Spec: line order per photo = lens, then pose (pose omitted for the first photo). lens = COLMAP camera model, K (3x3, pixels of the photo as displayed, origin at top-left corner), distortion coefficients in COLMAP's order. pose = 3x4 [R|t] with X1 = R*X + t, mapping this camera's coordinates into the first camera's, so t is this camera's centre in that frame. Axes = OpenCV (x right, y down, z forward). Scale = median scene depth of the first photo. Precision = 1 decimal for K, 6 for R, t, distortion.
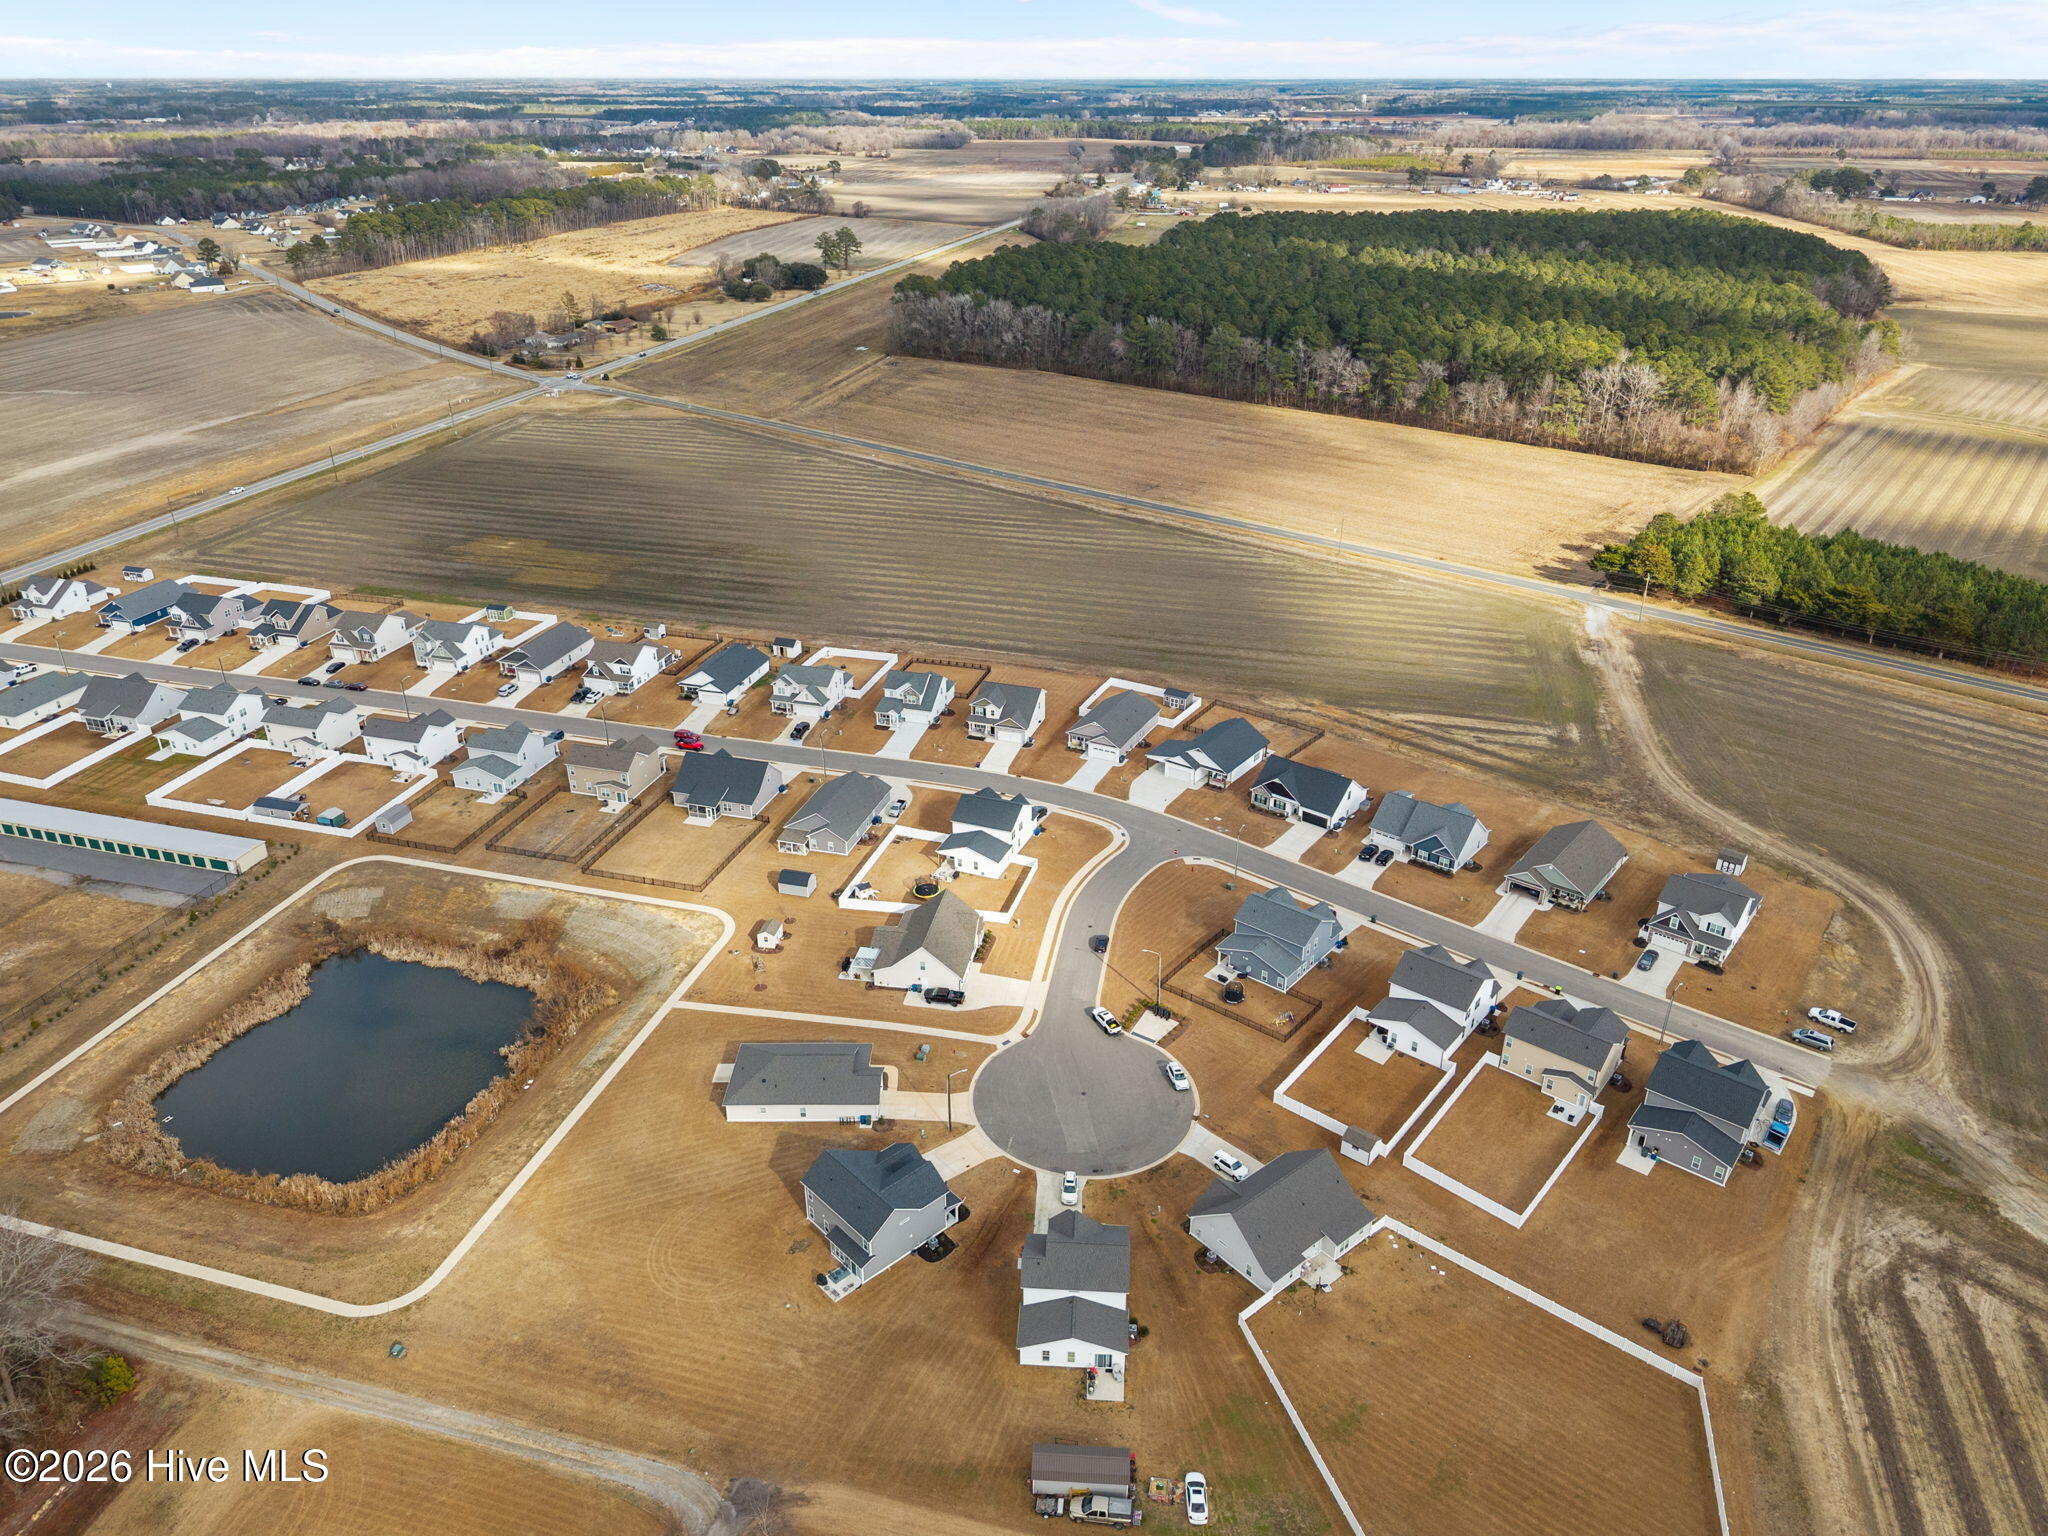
lens RADIAL K [[1374.2, 0, 1057.4], [0, 1374.2, 767.2], [0, 0, 1]] dist [0.000841, -0.044752]
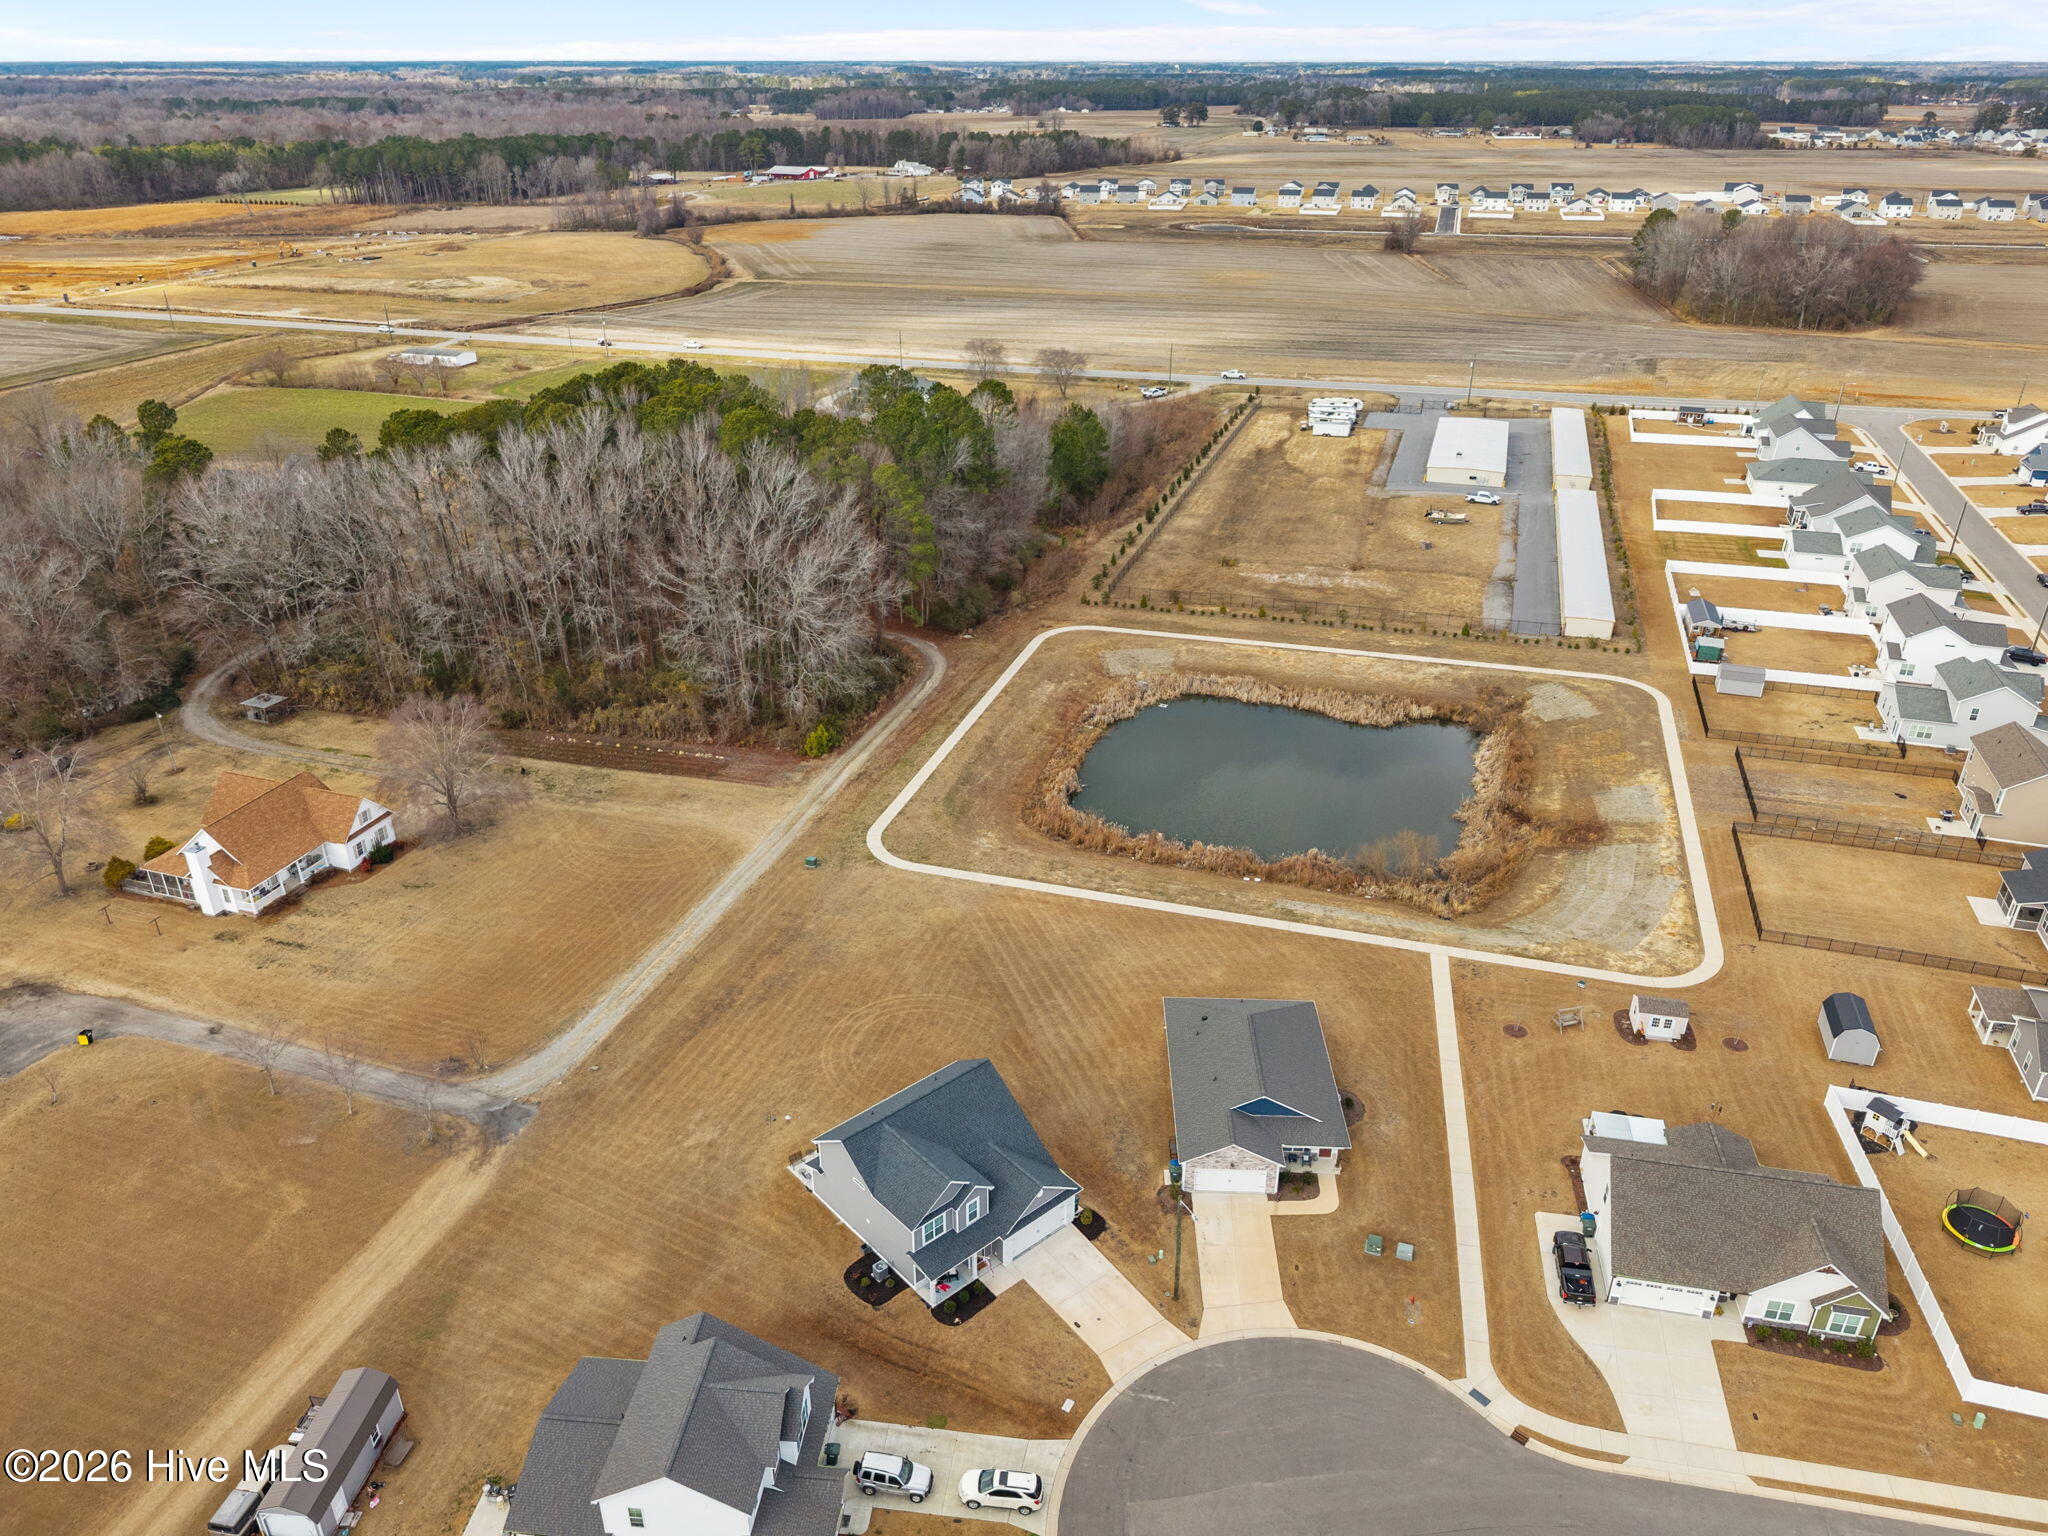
lens RADIAL K [[1411.1, 0, 1024.0], [0, 1411.1, 768.0], [0, 0, 1]] dist [-0.002265, -0.000616]
pose [[-0.049817, 0.439256, -0.896980, 0.285138], [-0.437781, 0.797619, 0.414912, -0.085874], [0.897701, 0.413350, 0.152563, 0.695267]]
